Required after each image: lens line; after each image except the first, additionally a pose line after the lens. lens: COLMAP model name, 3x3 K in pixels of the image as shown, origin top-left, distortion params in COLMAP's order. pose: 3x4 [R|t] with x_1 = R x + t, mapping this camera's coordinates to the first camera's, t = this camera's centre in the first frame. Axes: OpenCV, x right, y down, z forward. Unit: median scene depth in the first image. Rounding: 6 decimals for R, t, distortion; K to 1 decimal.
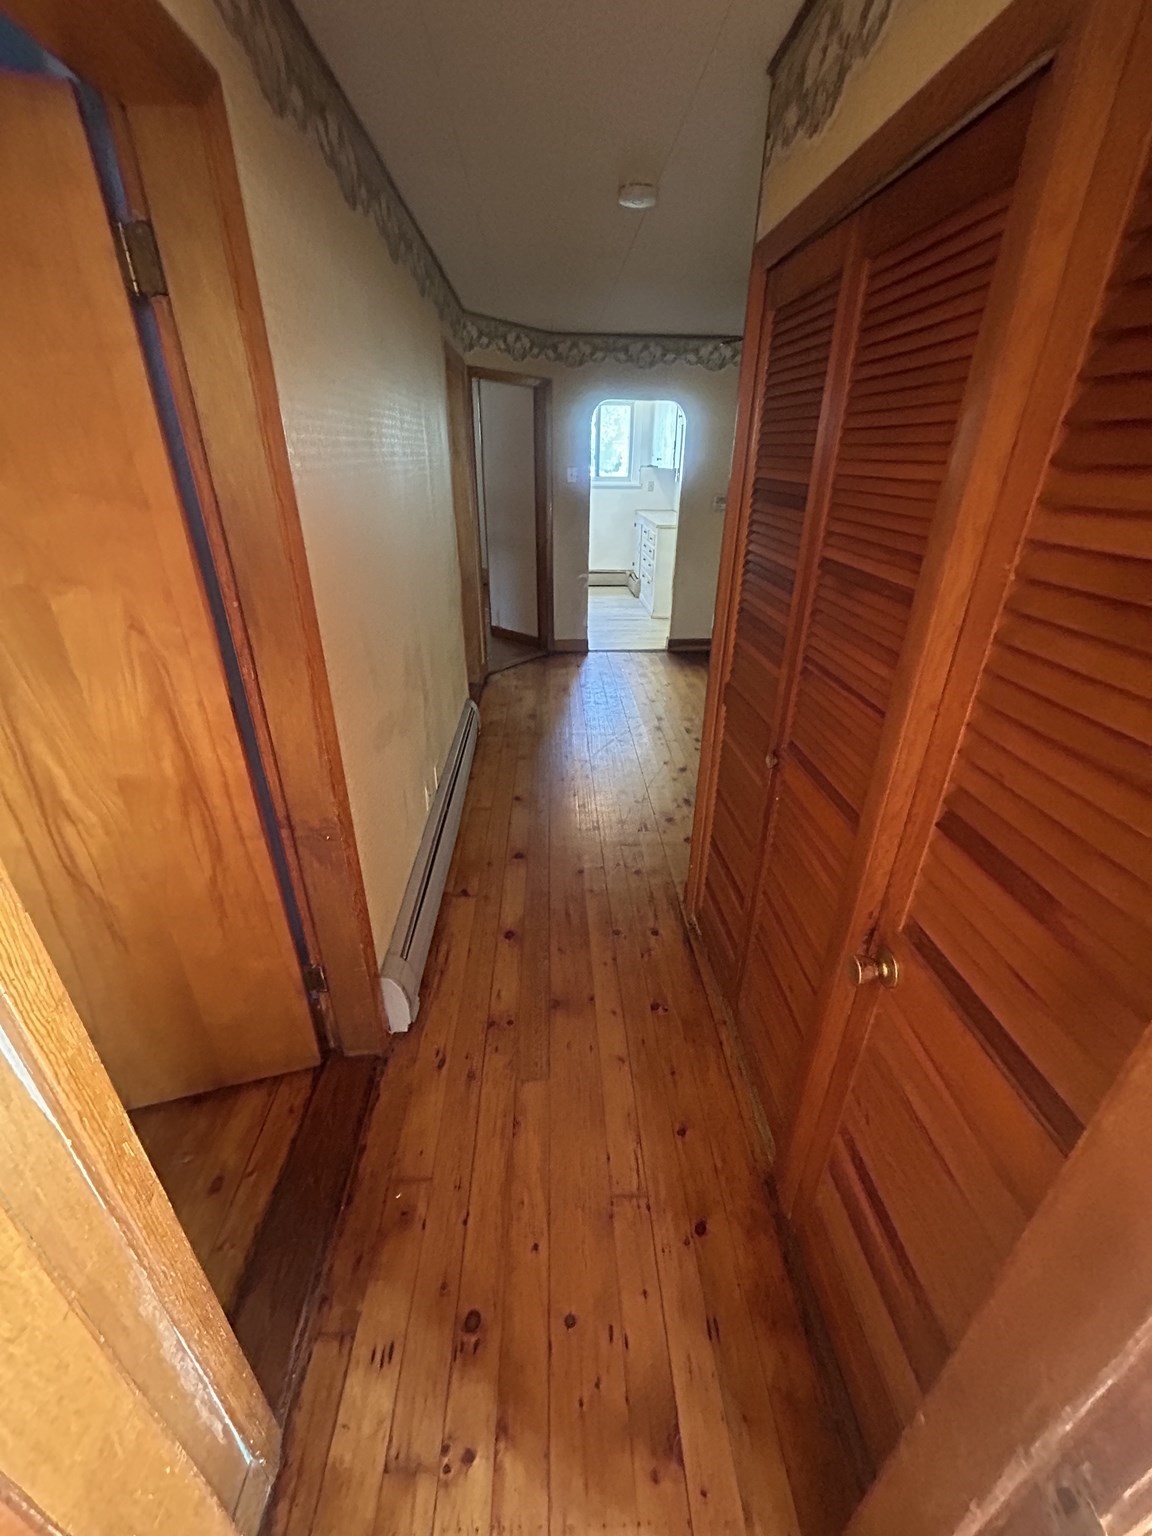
lens RADIAL K [[620.1, 0, 575.1], [0, 620.1, 766.7], [0, 0, 1]] dist [-0.003873, 0.001222]
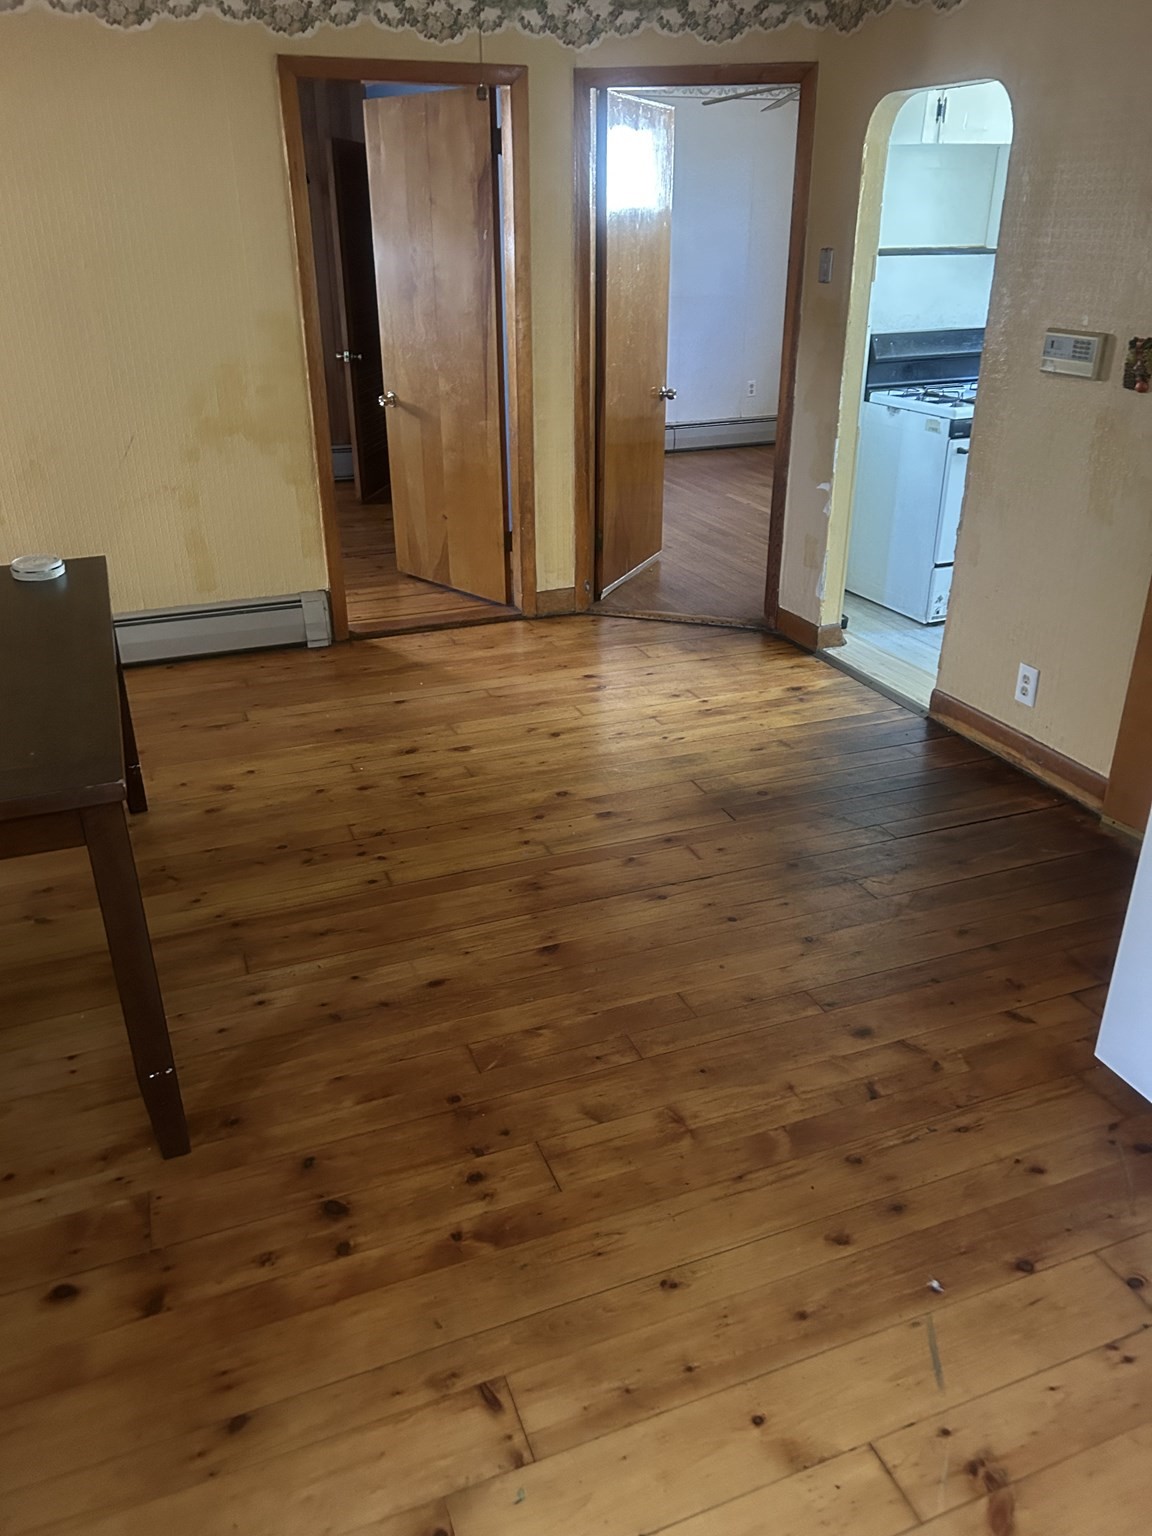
lens RADIAL K [[1143.6, 0, 572.3], [0, 1143.6, 763.4], [0, 0, 1]] dist [0.041028, -0.052854]
pose [[0.327624, 0.387076, -0.861879, 0.866012], [-0.424282, 0.875348, 0.231843, -0.285192], [0.844185, 0.289722, 0.451014, 0.607024]]
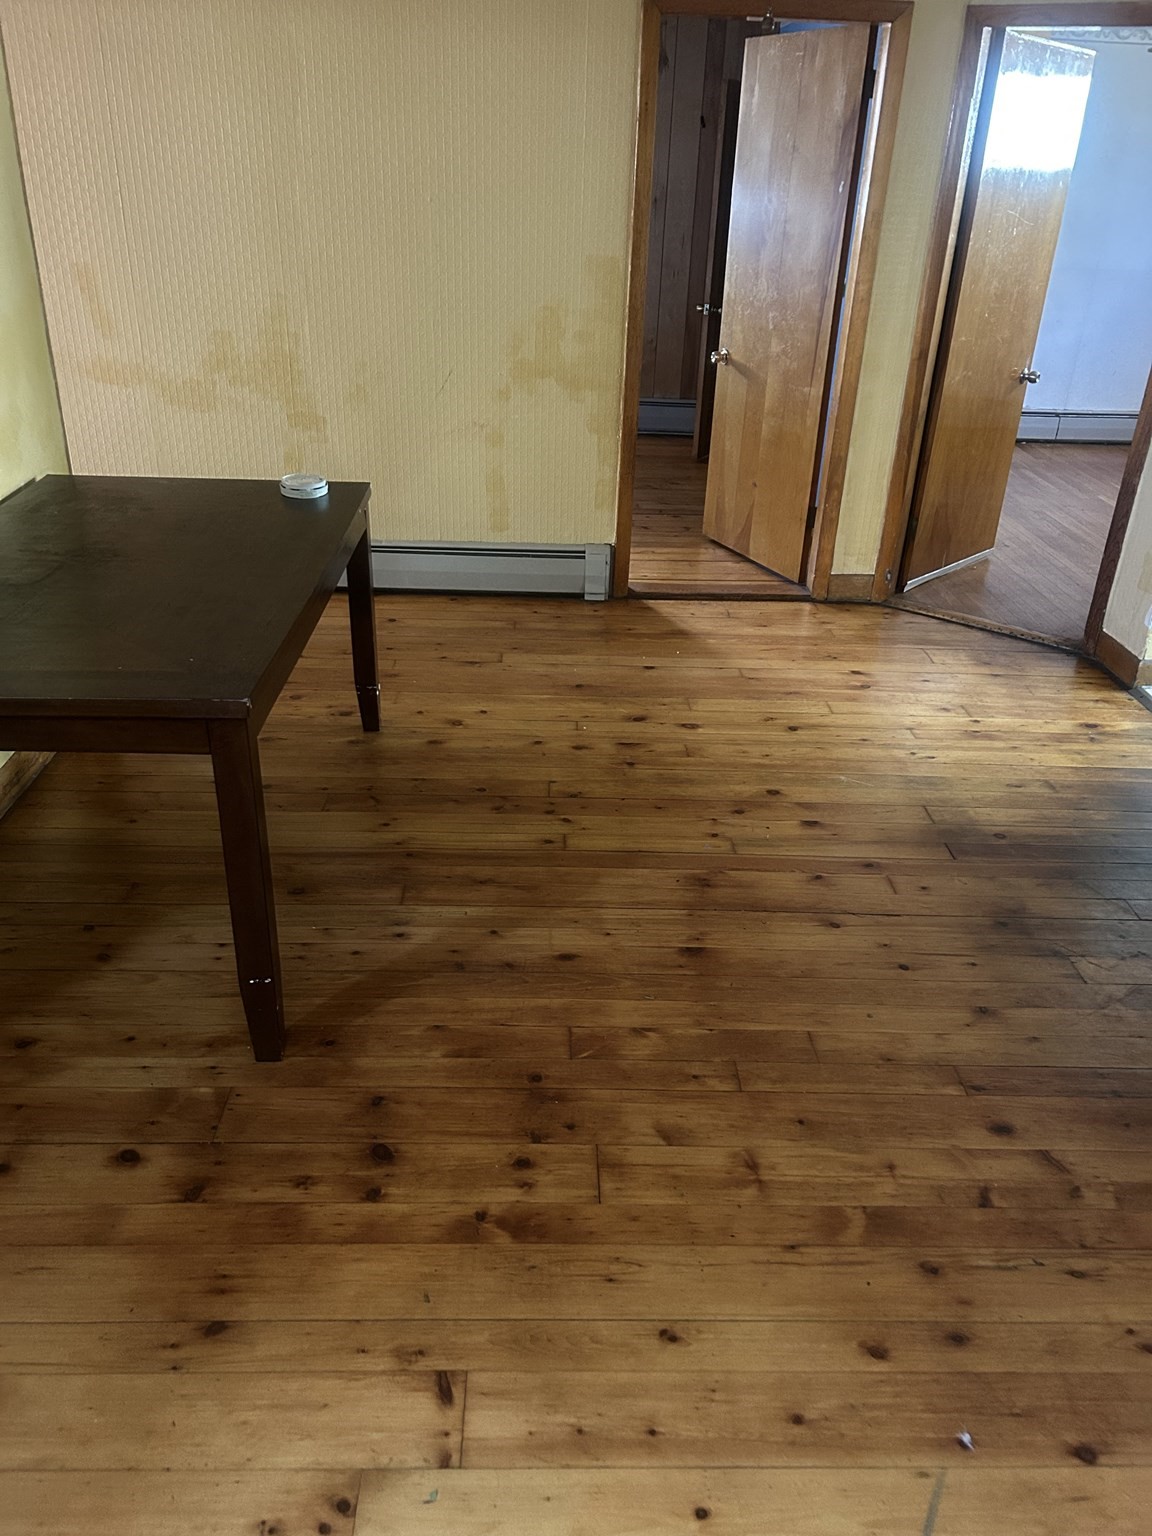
lens RADIAL K [[1143.6, 0, 570.0], [0, 1143.6, 773.9], [0, 0, 1]] dist [0.041028, -0.052854]
pose [[-0.014953, 0.452476, -0.891651, 0.851691], [-0.486866, 0.775602, 0.401751, -0.322388], [0.873349, 0.440122, 0.208698, 0.683435]]
